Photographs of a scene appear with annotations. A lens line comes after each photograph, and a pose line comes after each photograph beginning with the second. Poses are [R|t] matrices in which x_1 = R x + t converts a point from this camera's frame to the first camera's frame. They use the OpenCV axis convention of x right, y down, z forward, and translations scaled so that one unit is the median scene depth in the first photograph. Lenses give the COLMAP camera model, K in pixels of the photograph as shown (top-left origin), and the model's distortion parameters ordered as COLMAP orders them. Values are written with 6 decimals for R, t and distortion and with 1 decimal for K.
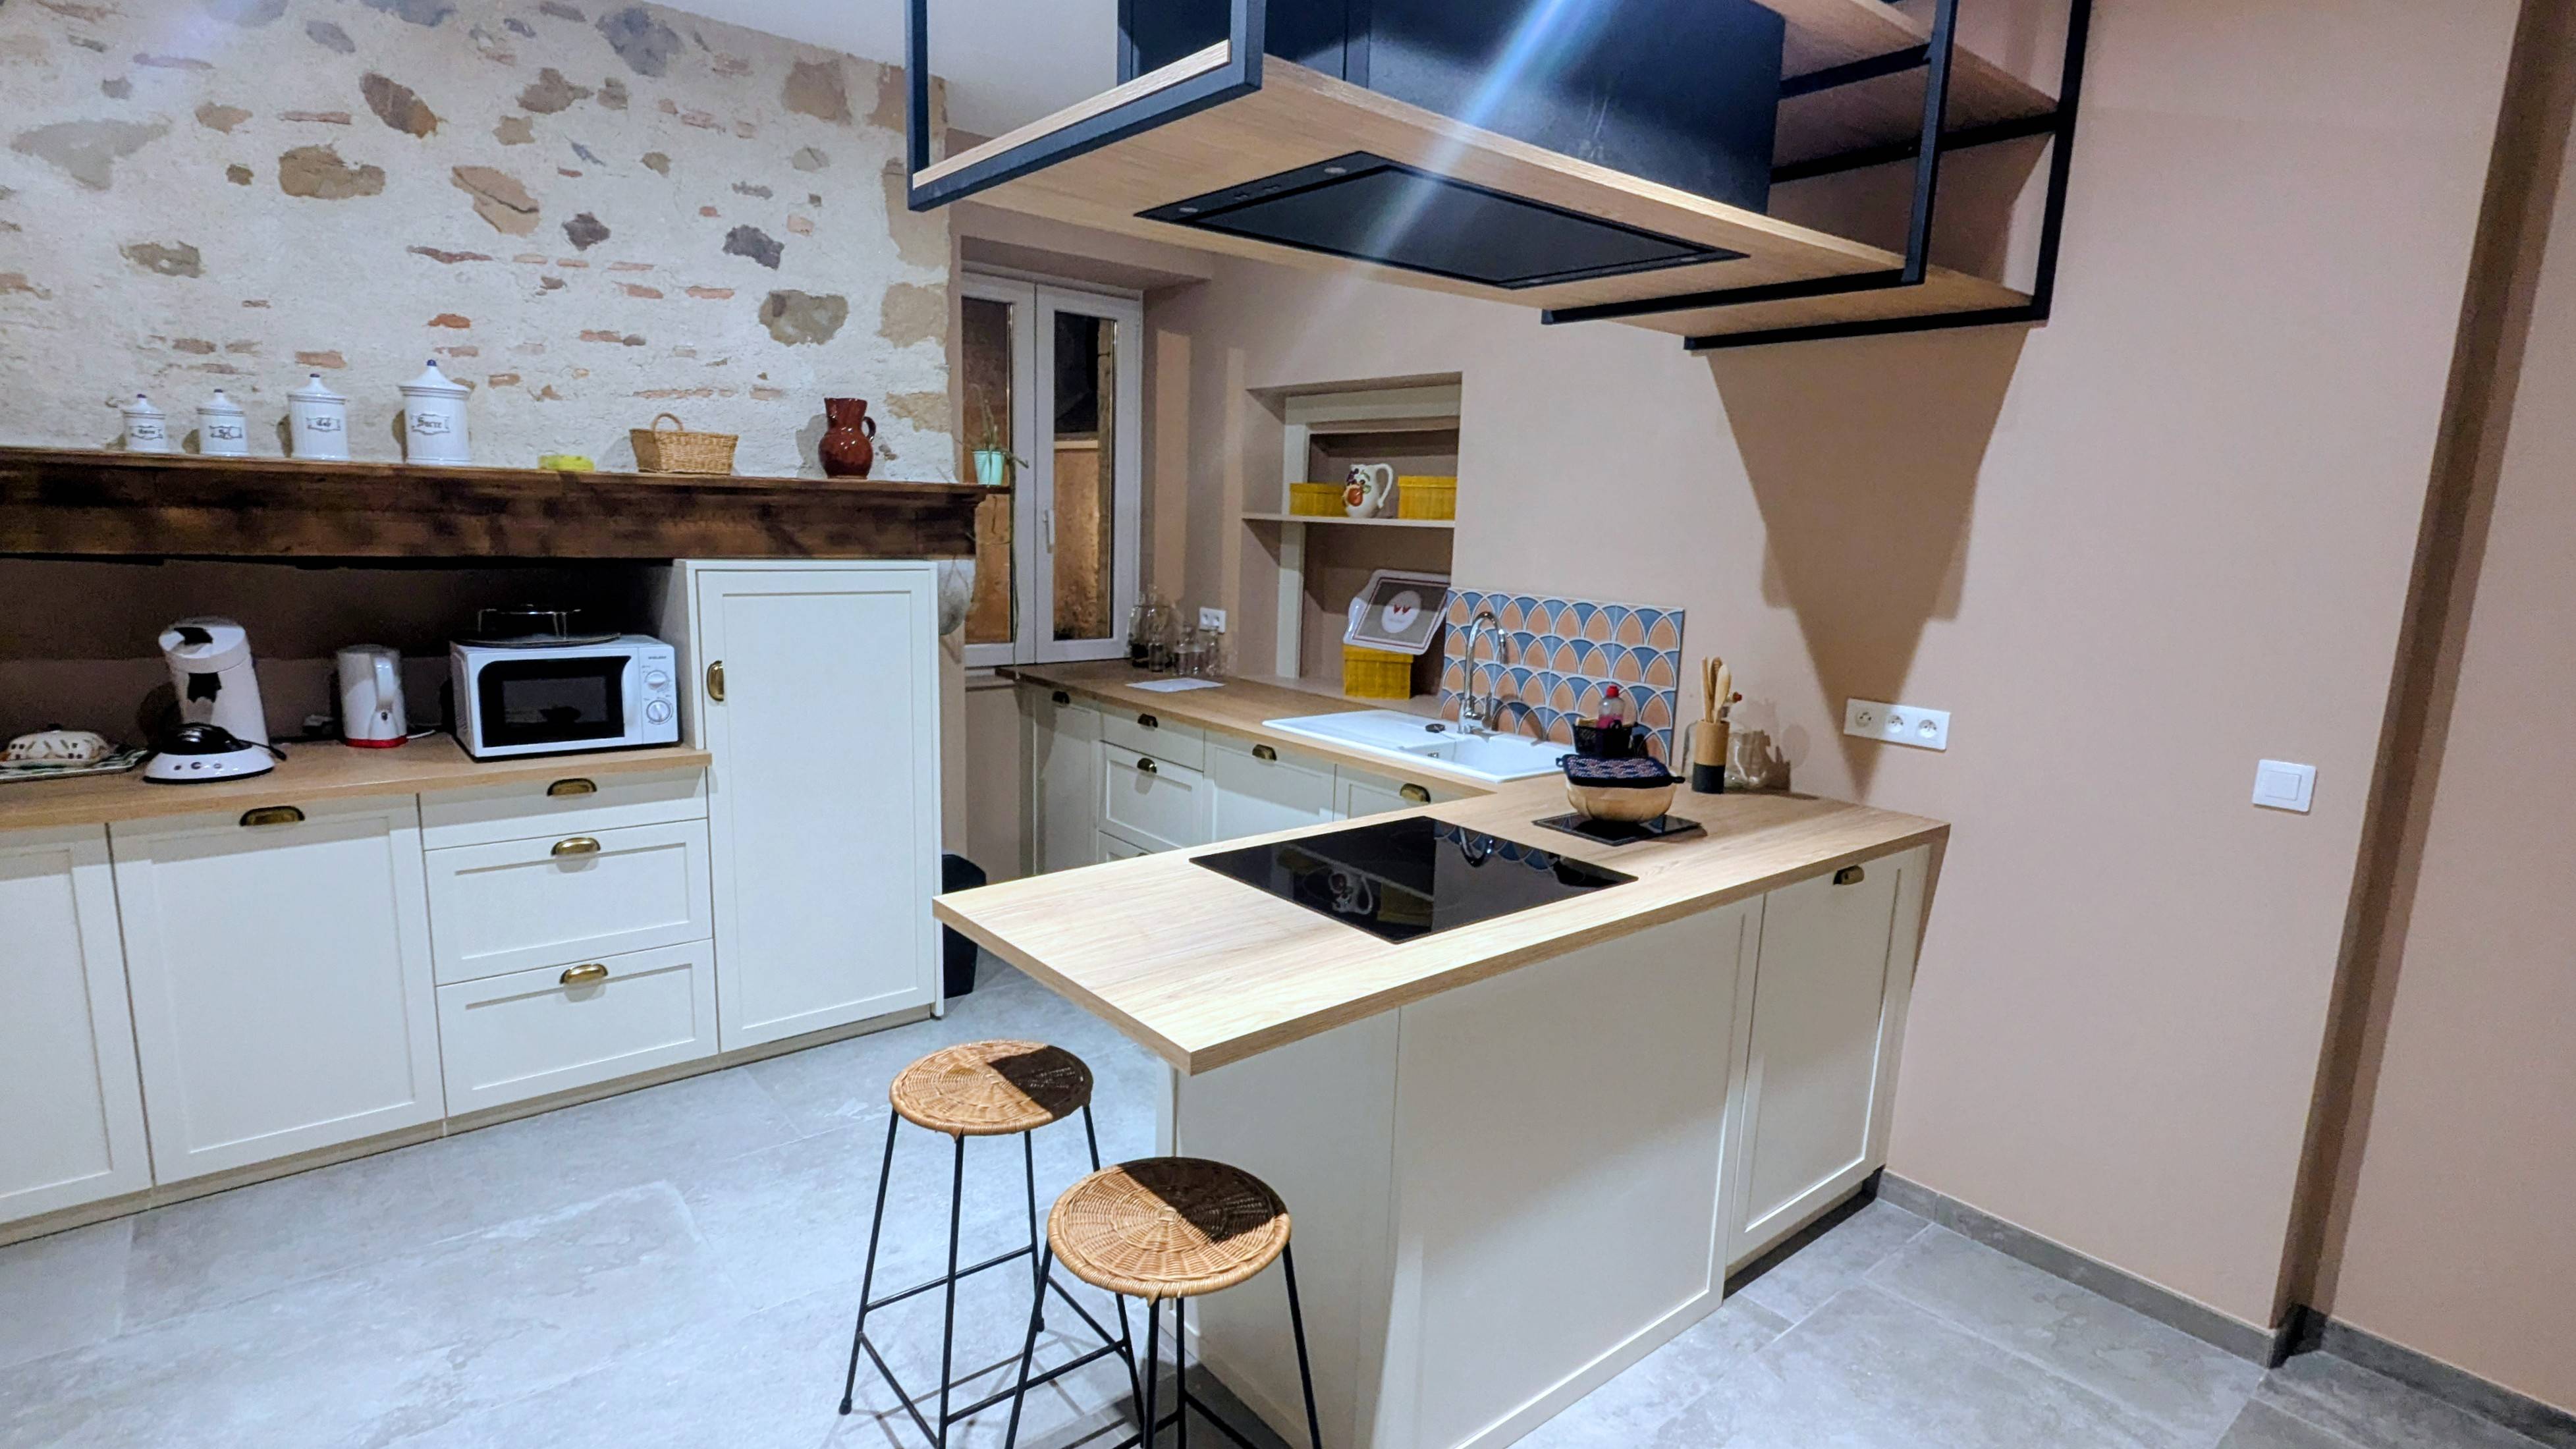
lens RADIAL K [[1245.9, 0, 1303.0], [0, 1245.9, 724.2], [0, 0, 1]] dist [-0.002815, -0.001244]
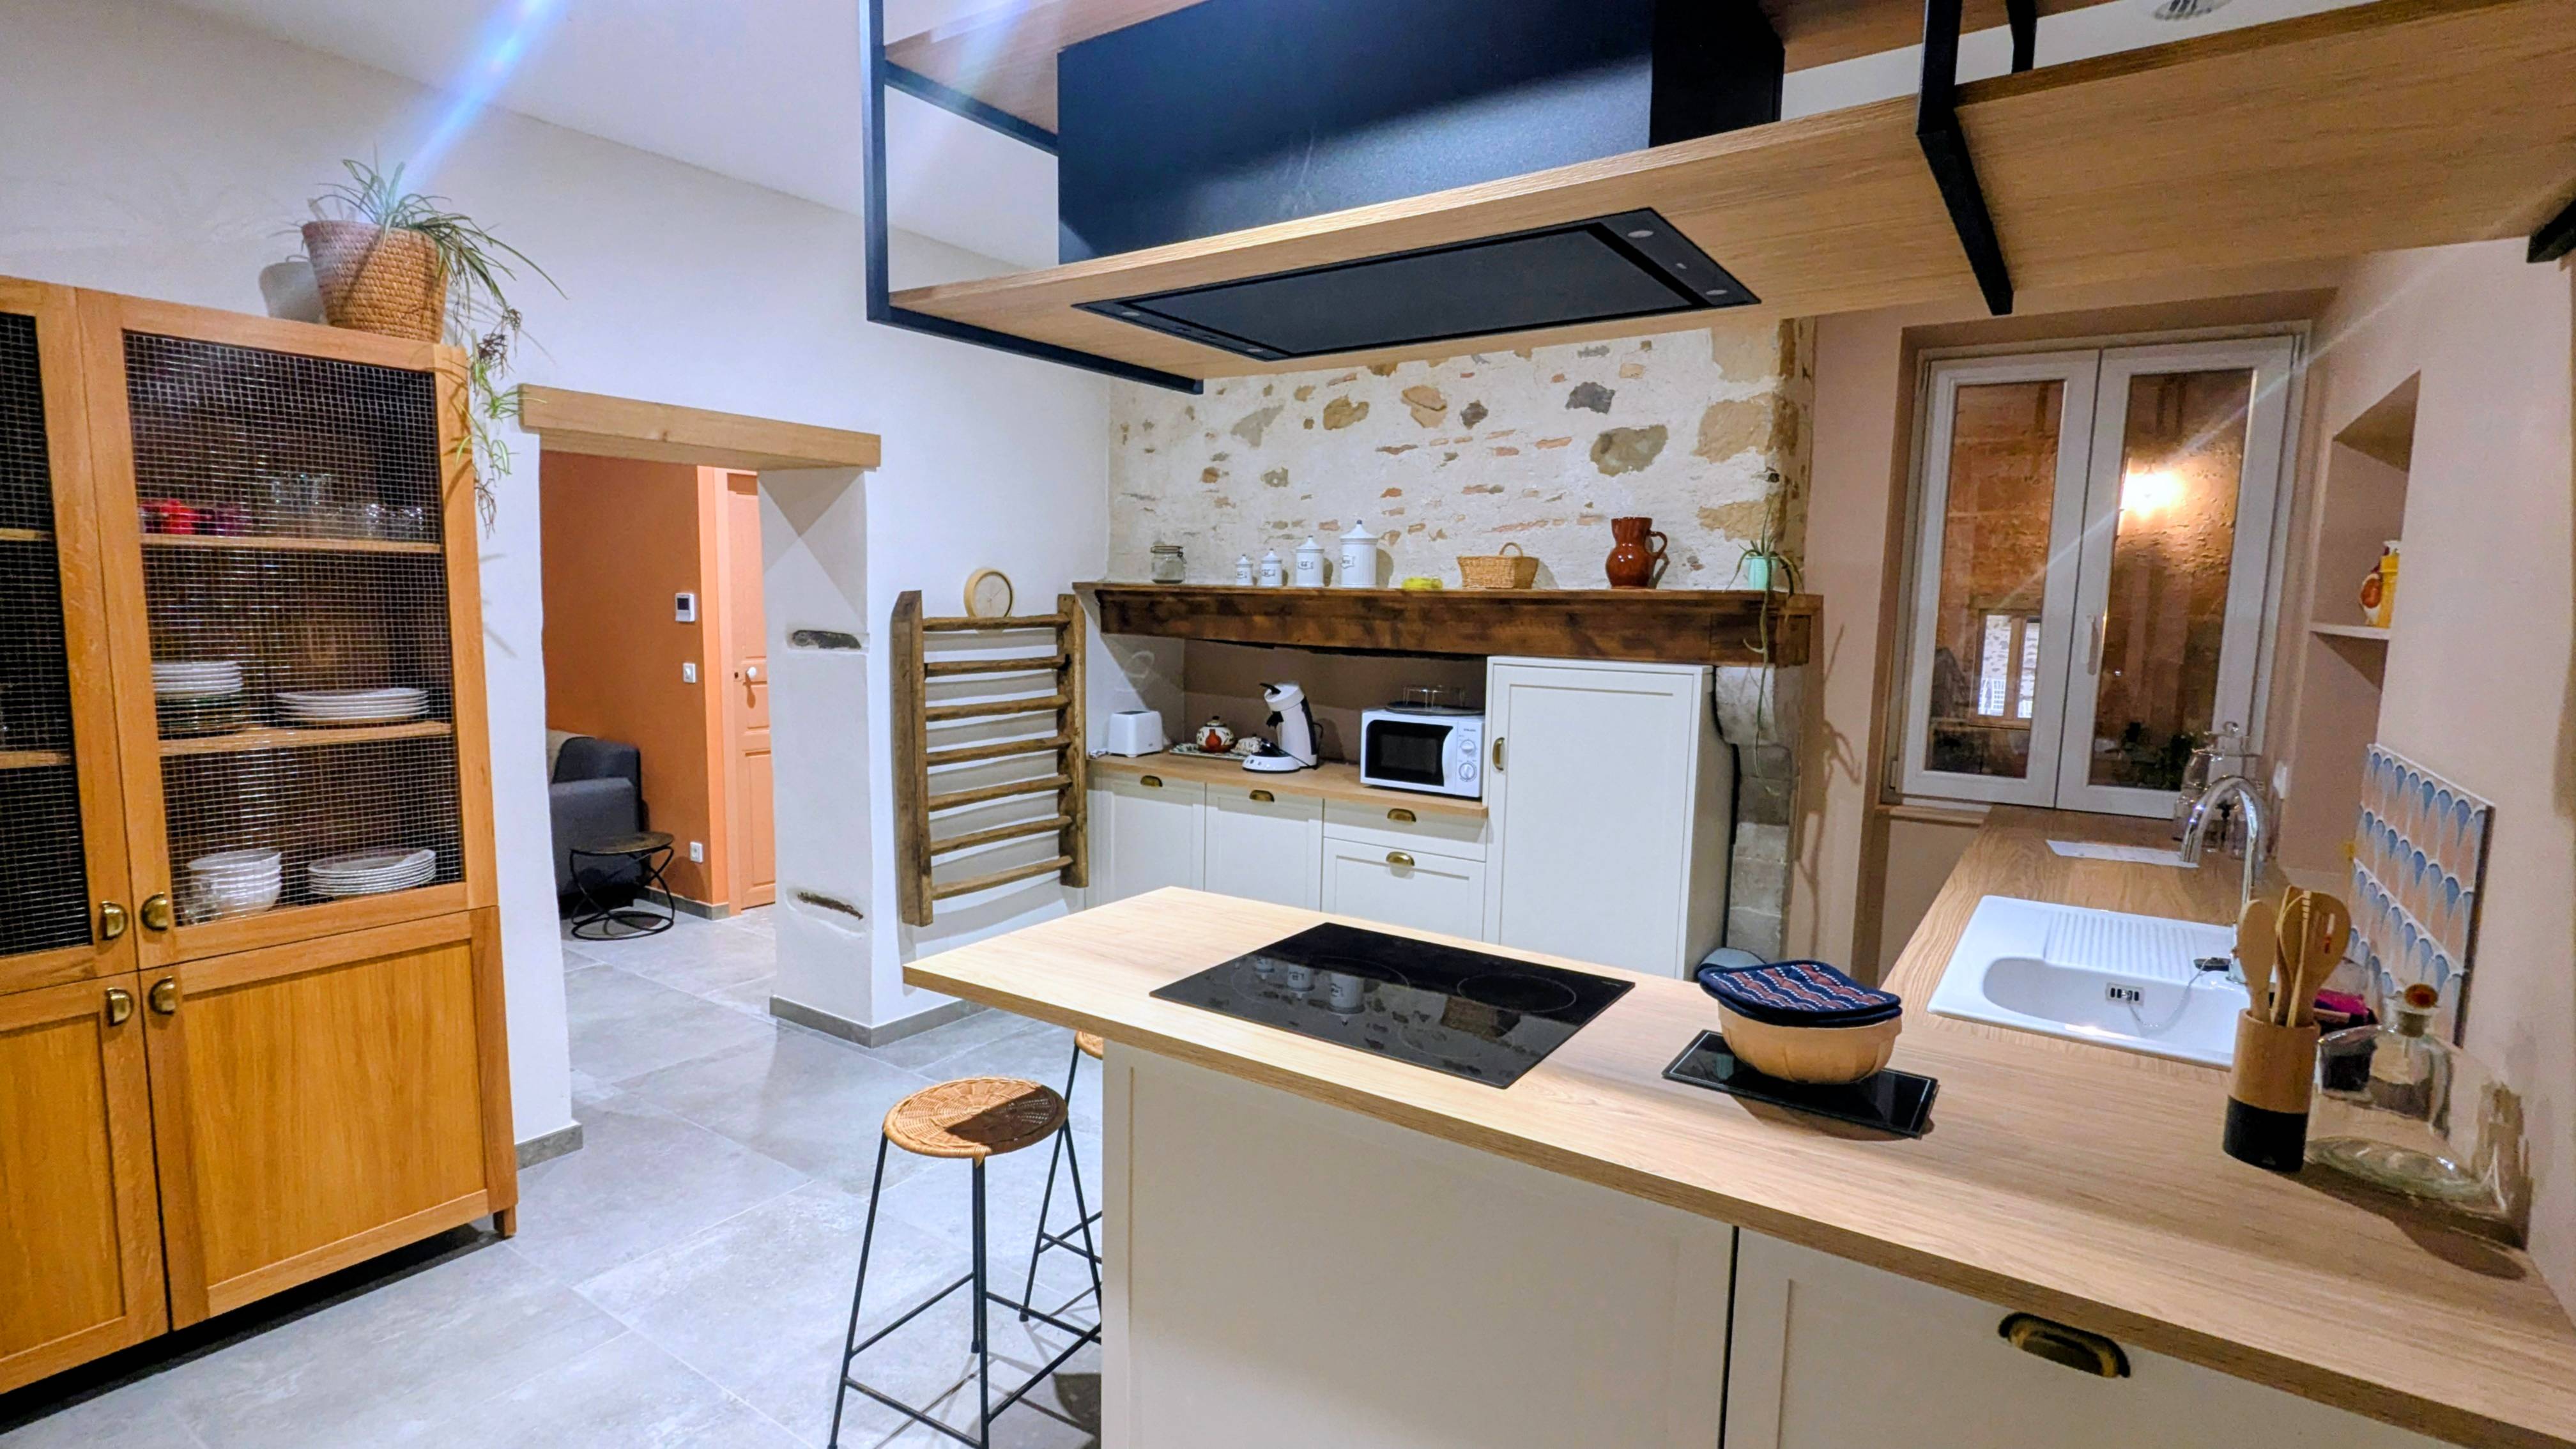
lens RADIAL K [[1245.9, 0, 1298.1], [0, 1245.9, 734.5], [0, 0, 1]] dist [-0.002815, -0.001244]
pose [[0.269763, 0.079205, -0.959664, 0.697268], [-0.170740, 0.984754, 0.033281, -0.063634], [0.947669, 0.154875, 0.279173, 0.485509]]
